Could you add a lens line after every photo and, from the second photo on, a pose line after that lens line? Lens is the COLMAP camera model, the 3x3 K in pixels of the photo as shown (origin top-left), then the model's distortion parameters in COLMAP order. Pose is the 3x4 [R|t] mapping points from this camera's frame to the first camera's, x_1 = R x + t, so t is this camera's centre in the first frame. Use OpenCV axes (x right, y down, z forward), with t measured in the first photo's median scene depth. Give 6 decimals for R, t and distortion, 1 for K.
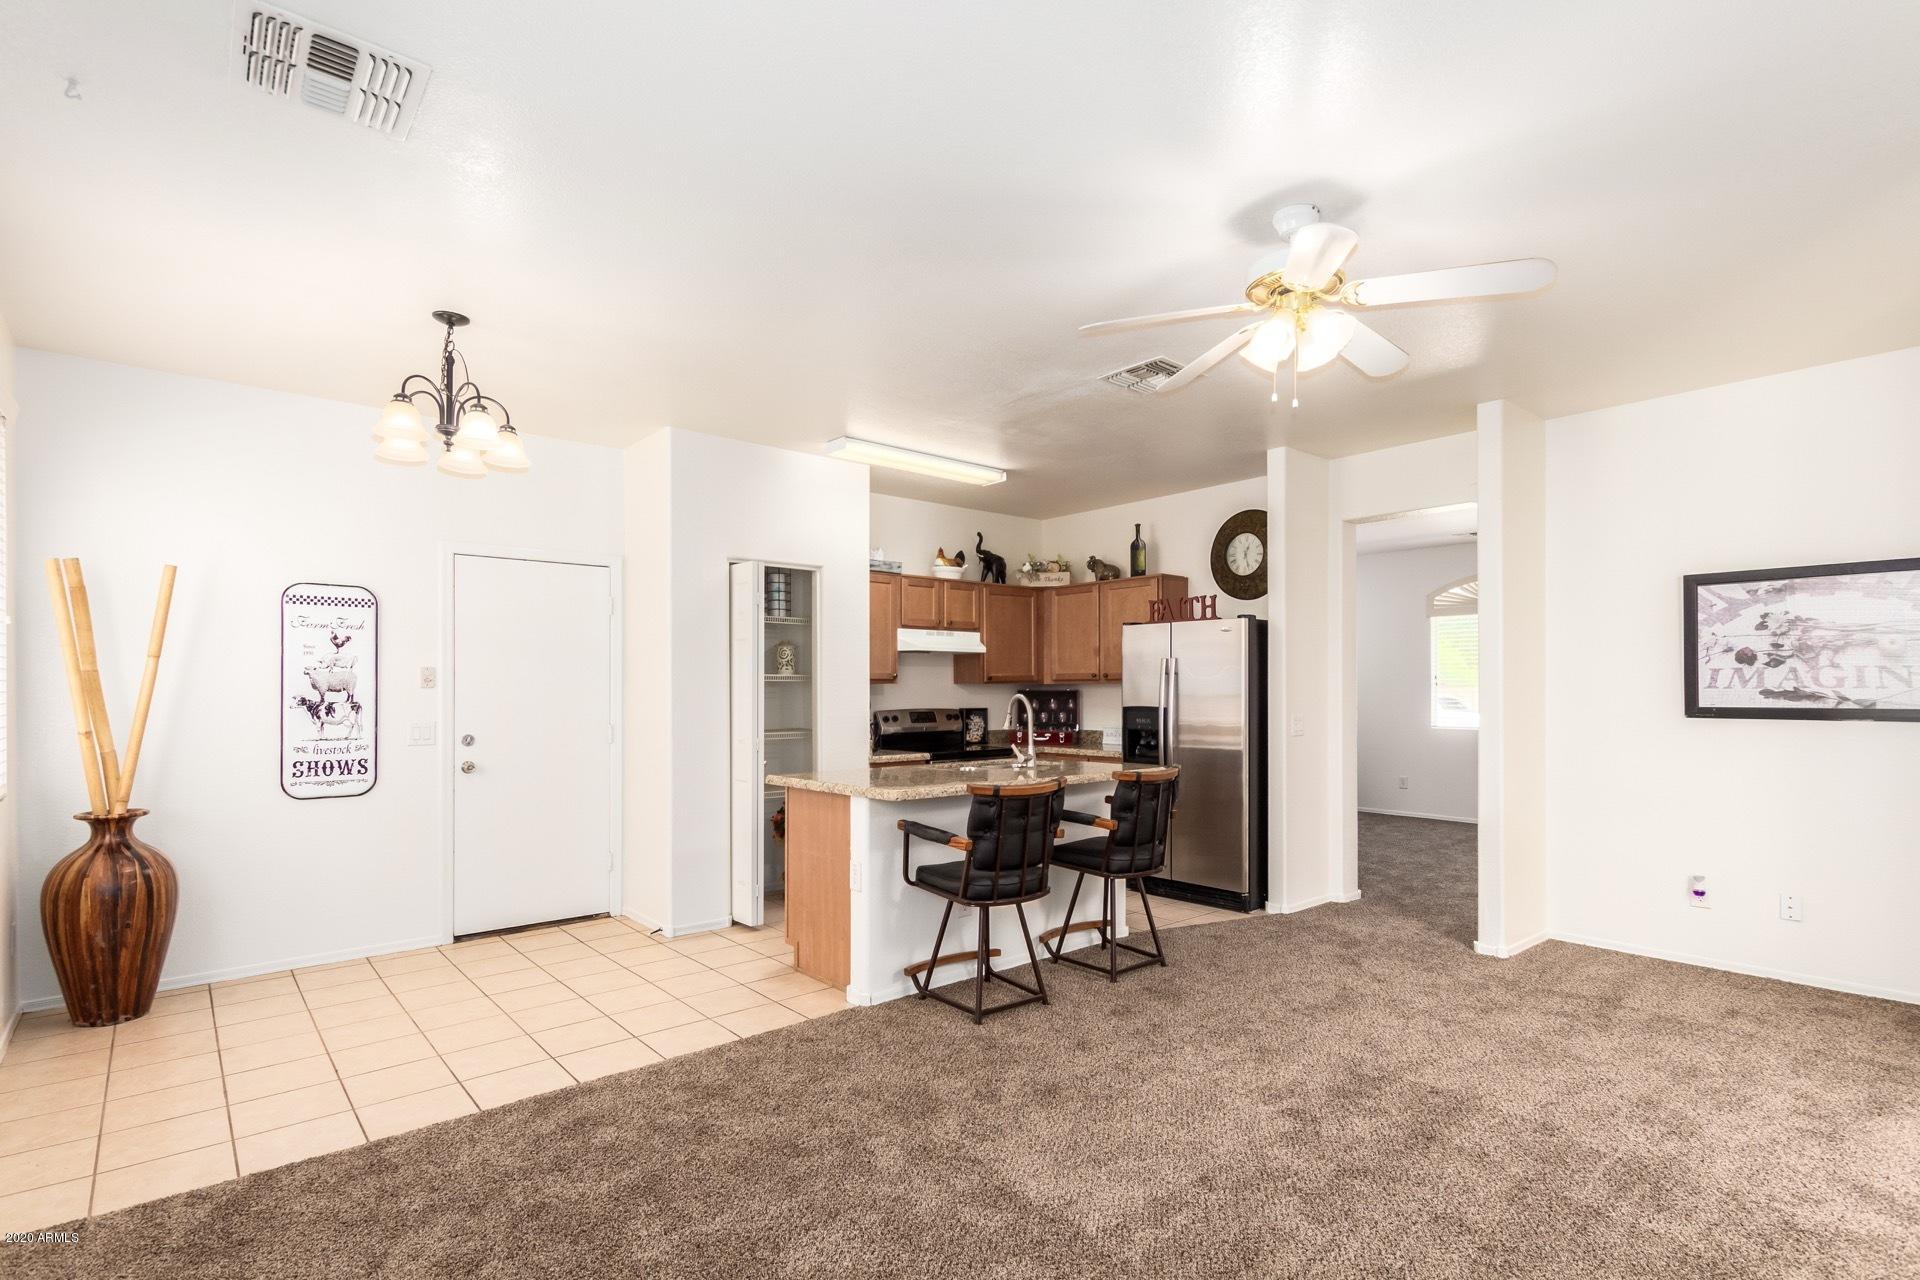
lens RADIAL K [[922.3, 0, 965.2], [0, 922.3, 693.5], [0, 0, 1]] dist [0.005675, -0.001093]
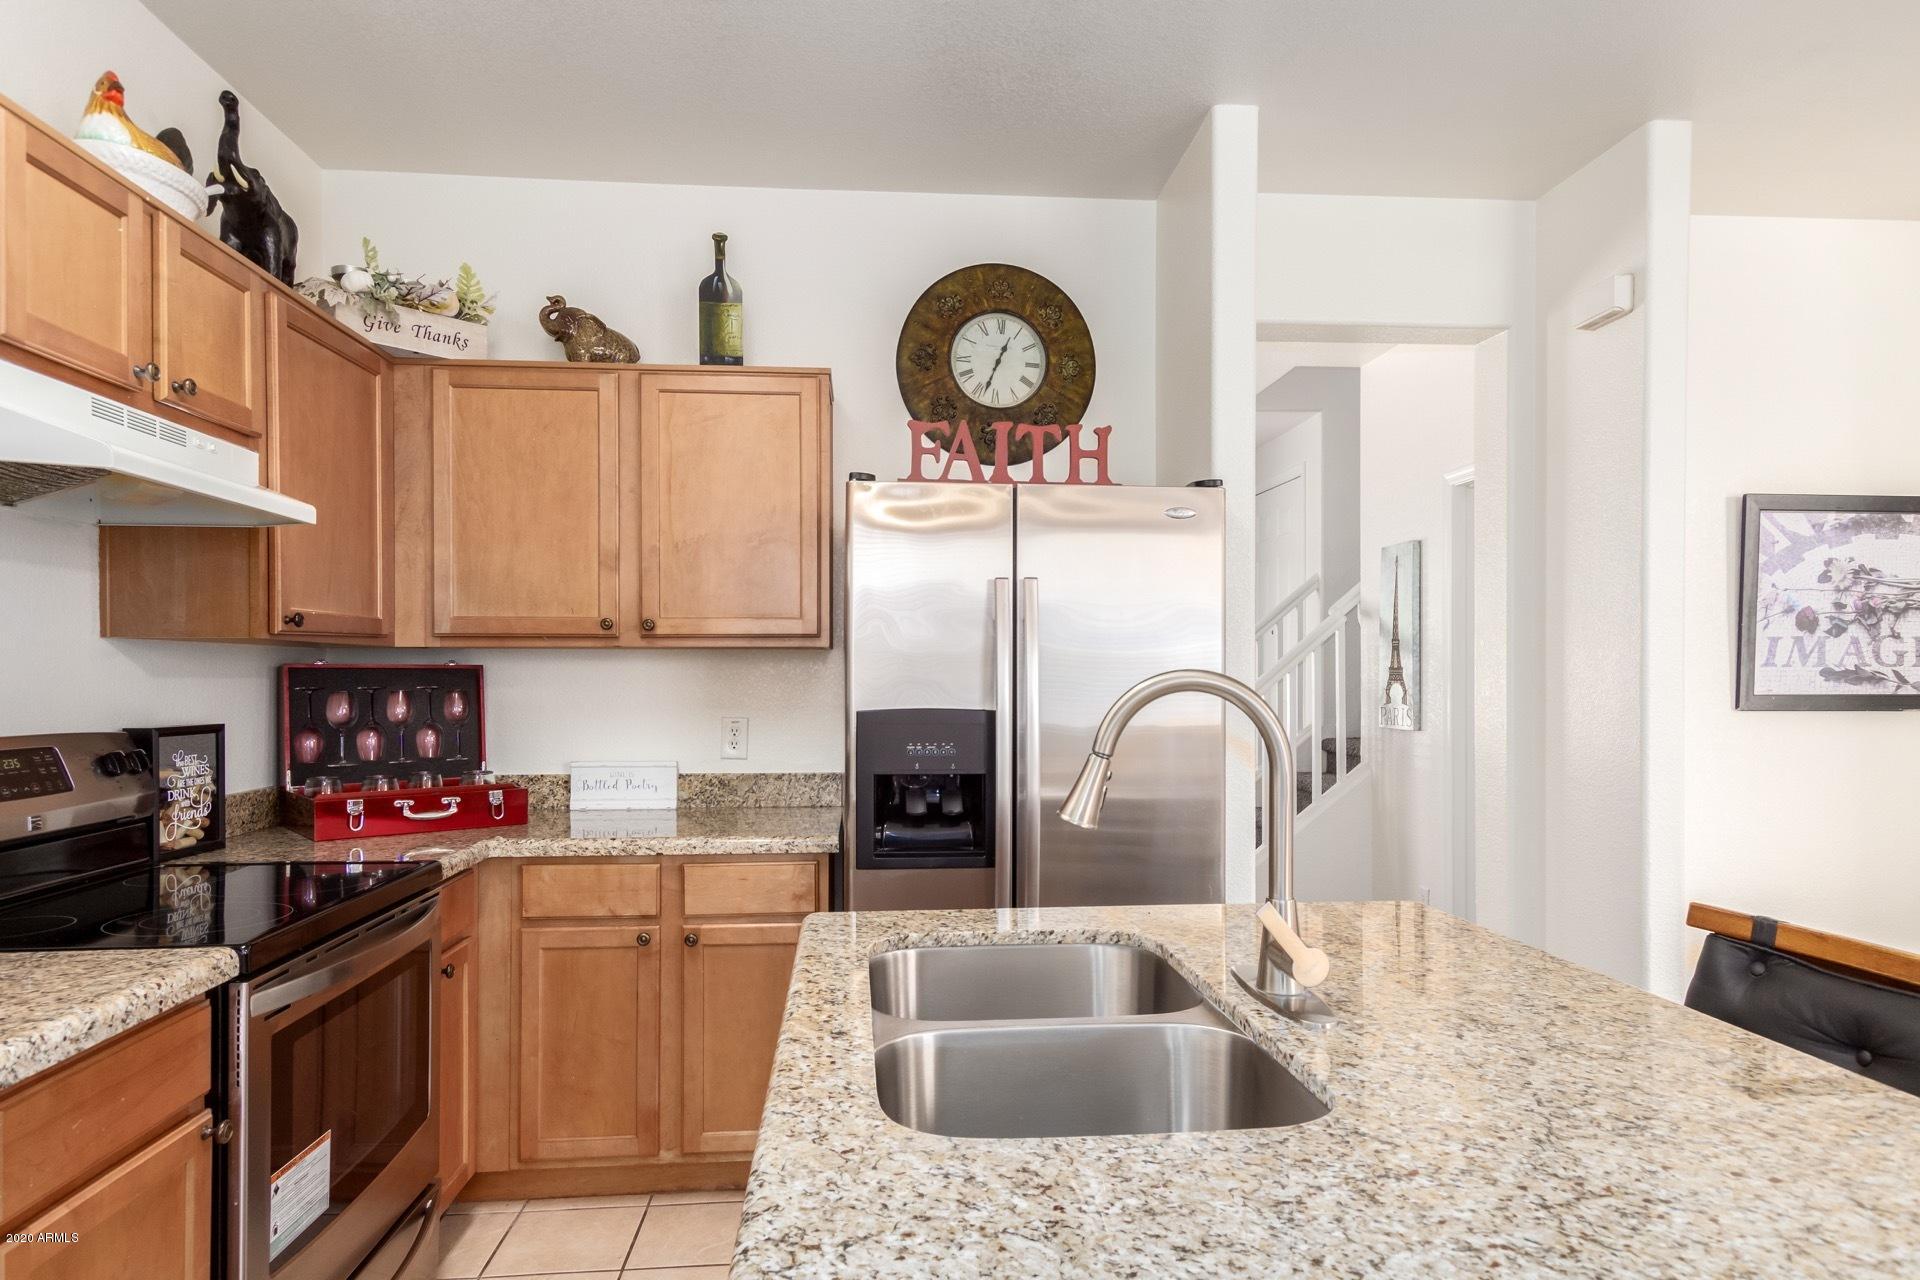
lens RADIAL K [[1155.0, 0, 963.6], [0, 1155.0, 676.2], [0, 0, 1]] dist [0.023625, -0.002815]
pose [[0.589100, 0.001857, 0.808058, -0.188954], [0.001127, 0.999994, -0.003120, 0.003034], [-0.808059, 0.002749, 0.589095, 0.832856]]
